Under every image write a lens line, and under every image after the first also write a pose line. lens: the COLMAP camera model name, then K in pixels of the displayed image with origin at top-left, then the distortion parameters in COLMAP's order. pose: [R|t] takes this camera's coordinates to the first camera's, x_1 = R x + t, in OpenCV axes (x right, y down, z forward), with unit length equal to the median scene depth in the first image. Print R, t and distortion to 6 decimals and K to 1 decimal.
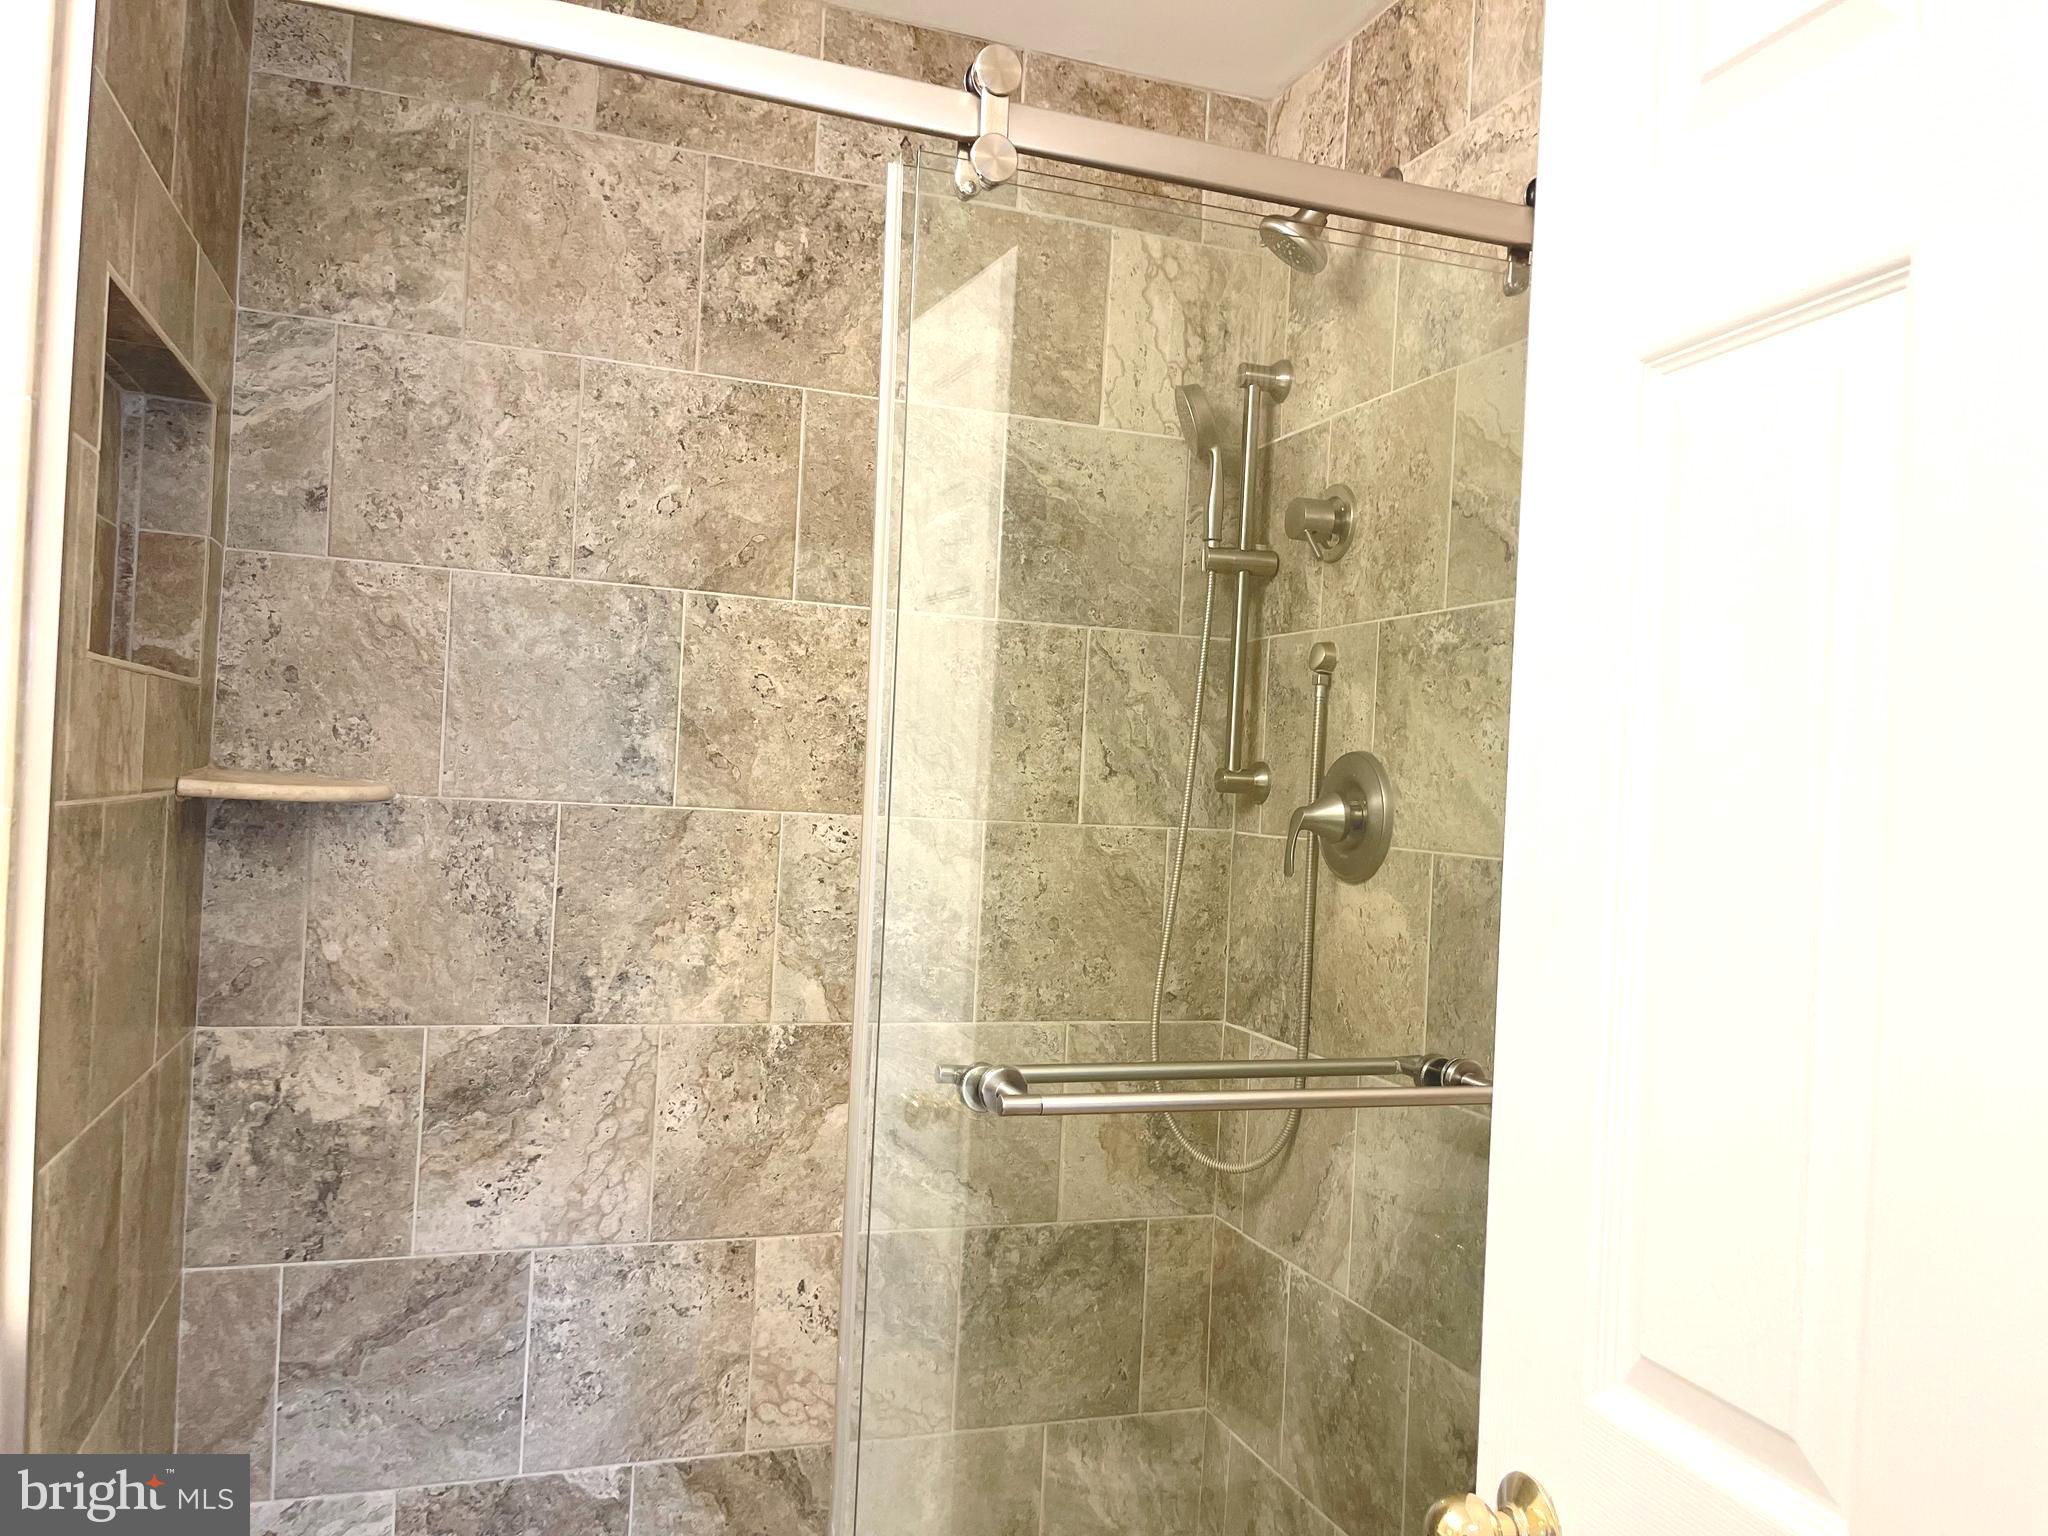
lens RADIAL K [[1543.9, 0, 1035.7], [0, 1543.9, 782.6], [0, 0, 1]] dist [0.055278, -0.074251]
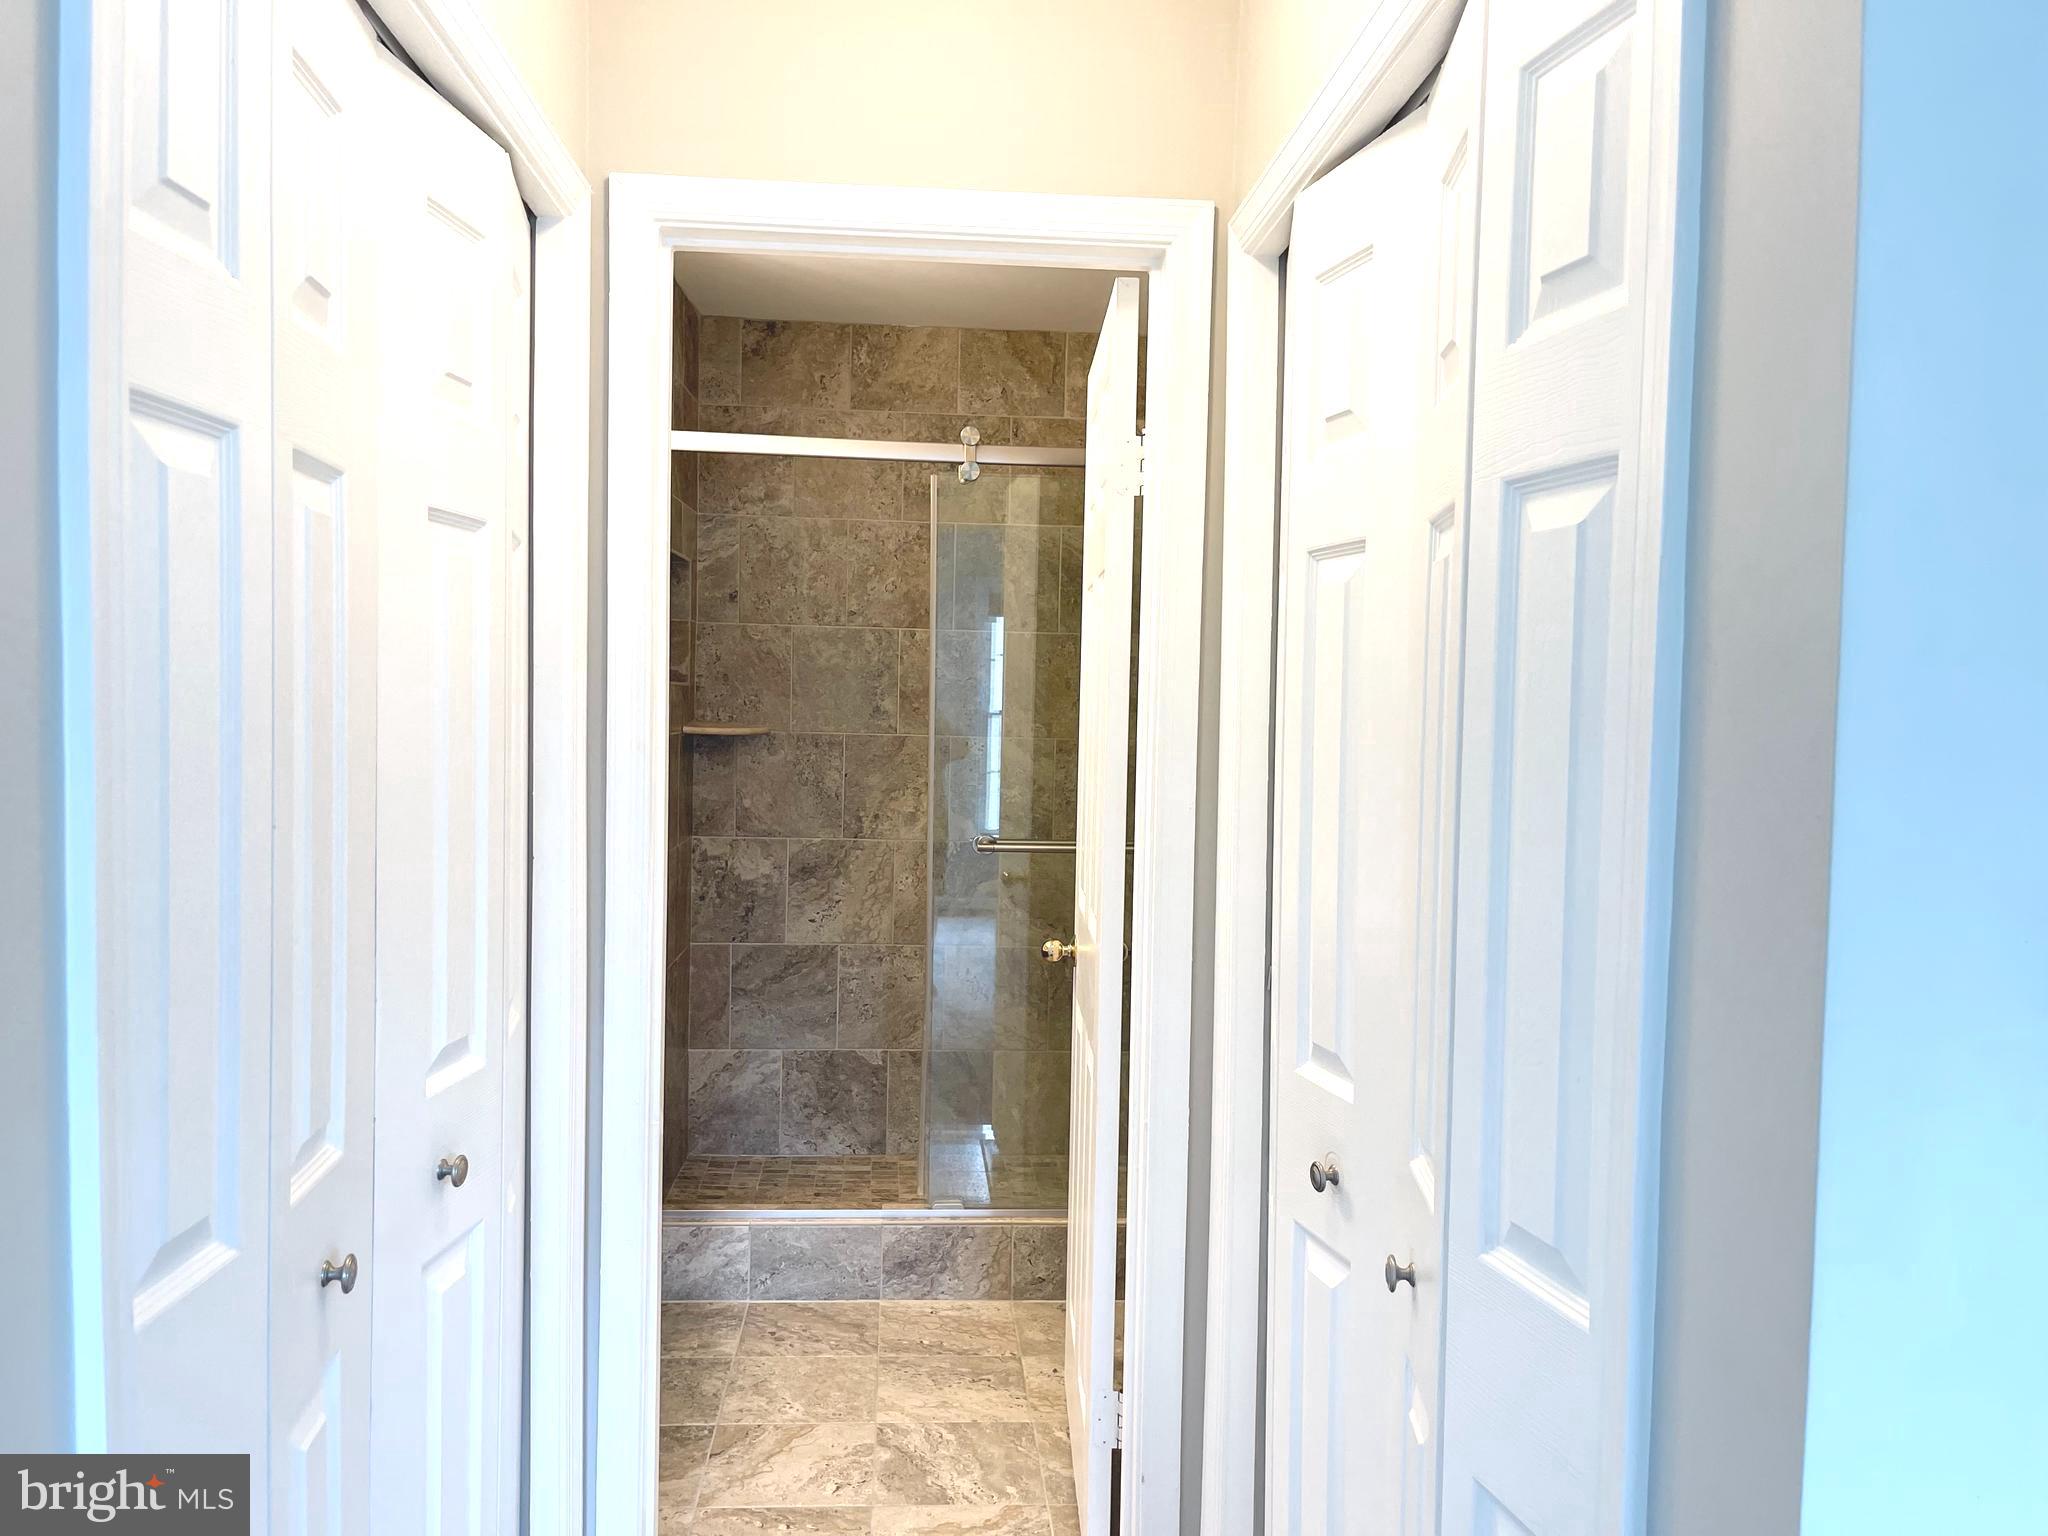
lens RADIAL K [[1543.9, 0, 1022.0], [0, 1543.9, 774.2], [0, 0, 1]] dist [0.055278, -0.074251]
pose [[0.962043, -0.015144, -0.272476, 0.494233], [0.026095, 0.998989, 0.036612, -0.002080], [0.271646, -0.042333, 0.961466, -0.948180]]
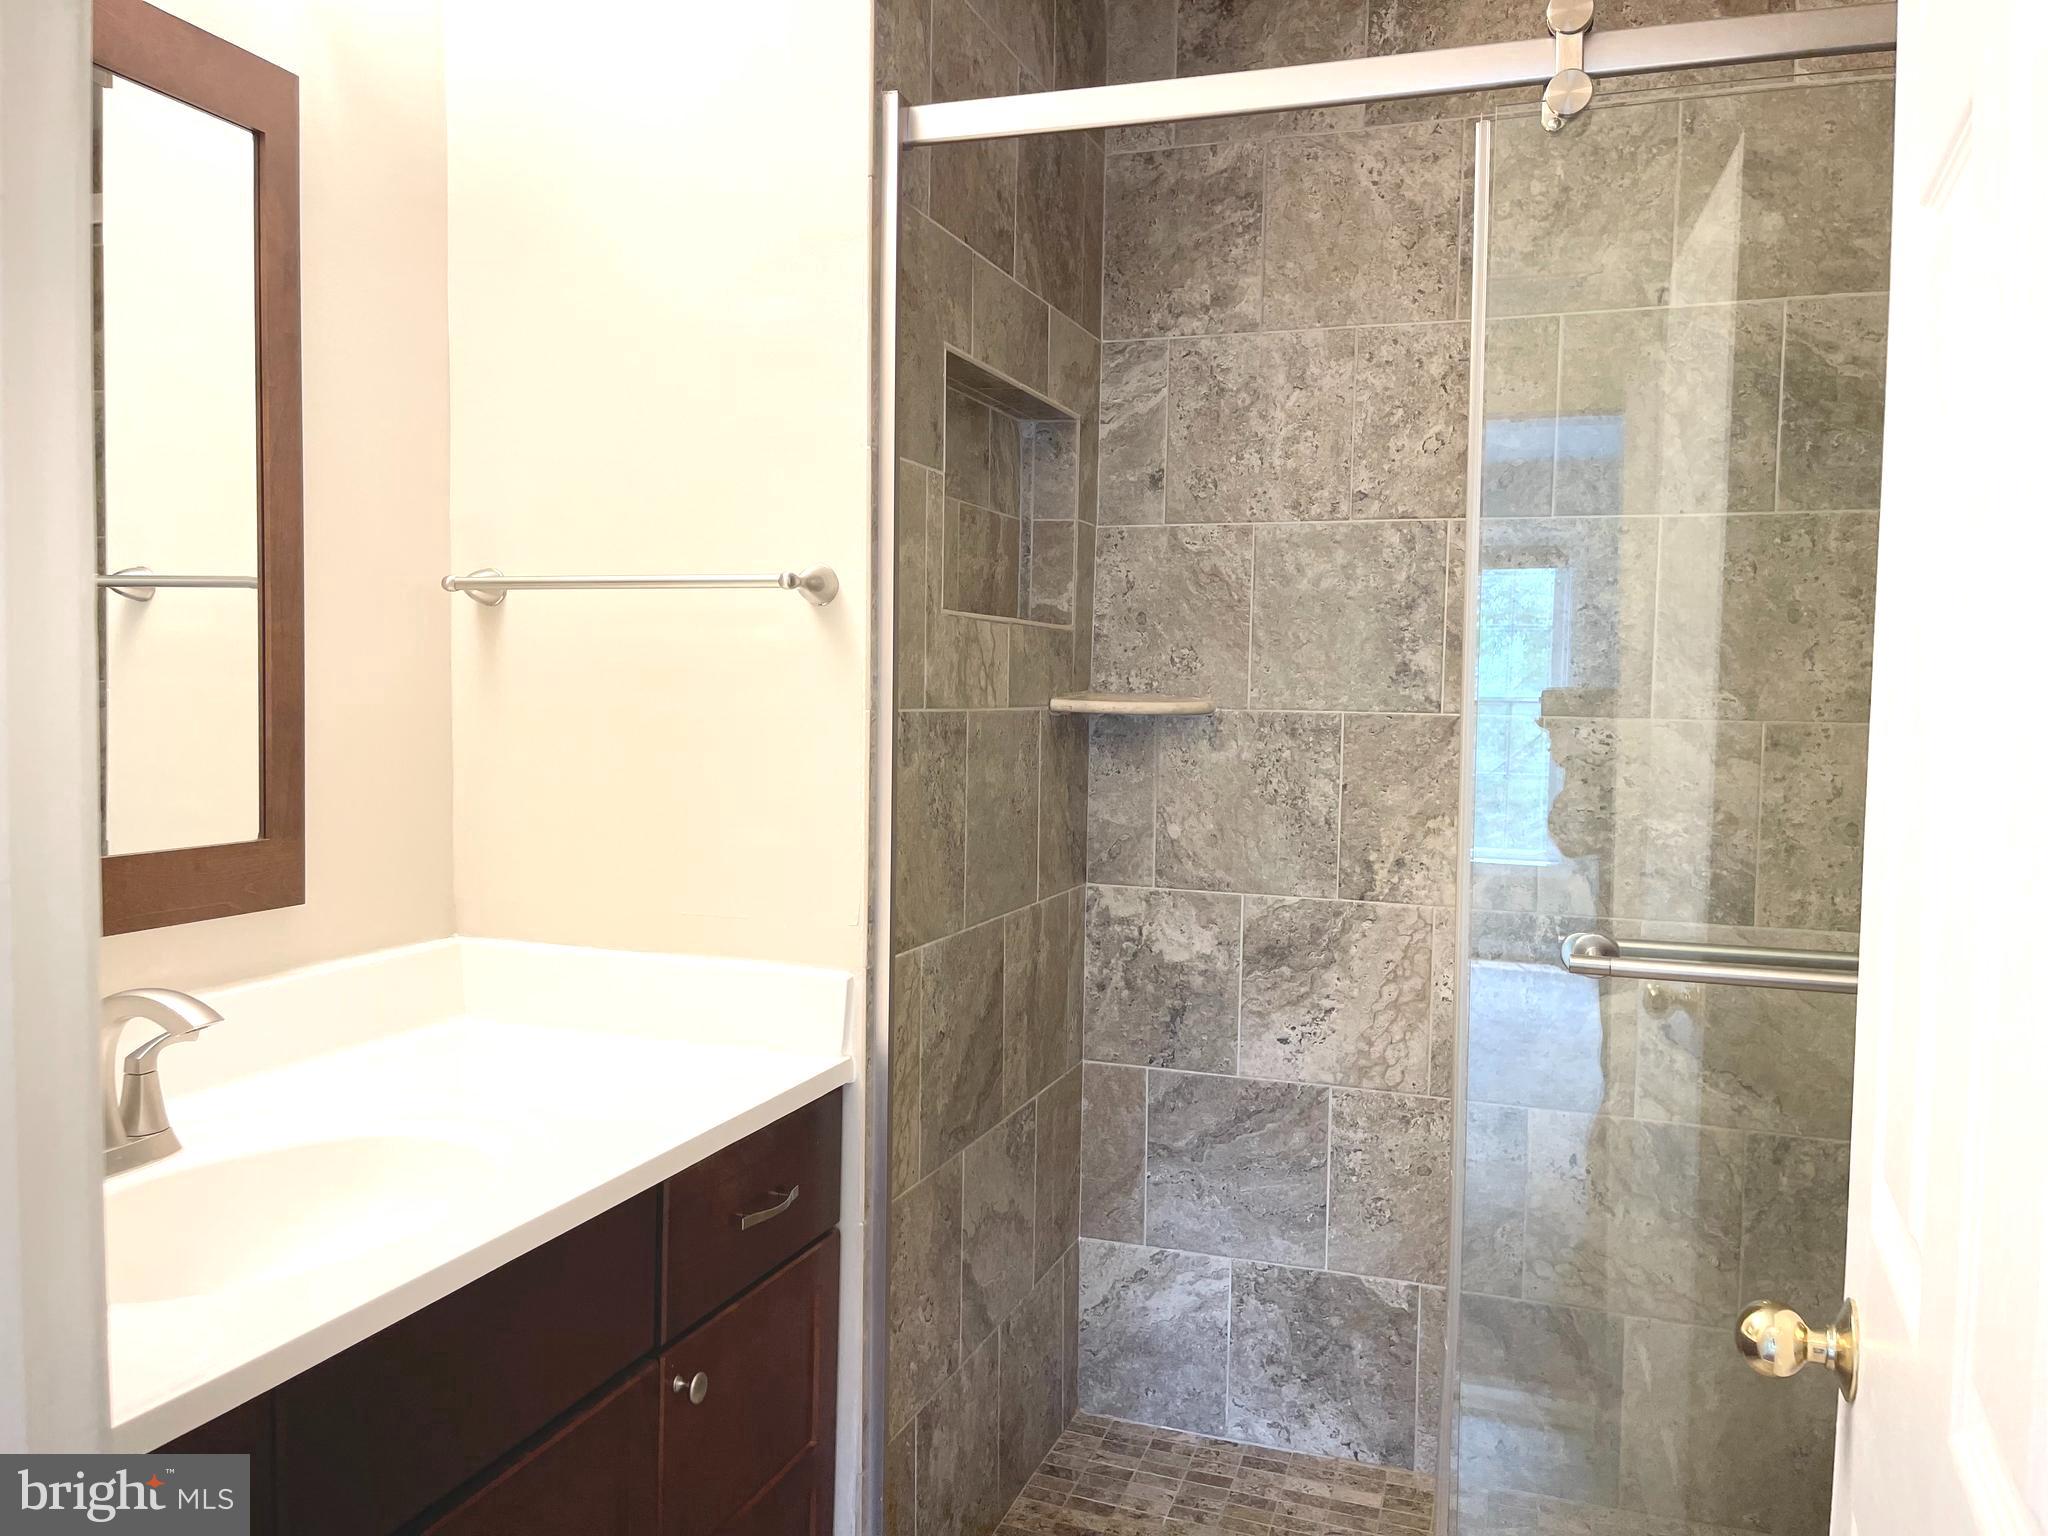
lens RADIAL K [[1543.9, 0, 1020.6], [0, 1543.9, 771.2], [0, 0, 1]] dist [0.055278, -0.074251]
pose [[0.772649, -0.002307, -0.634829, 0.250225], [0.022454, 0.999467, 0.023697, 0.024360], [0.634436, -0.032564, 0.772289, -0.064726]]
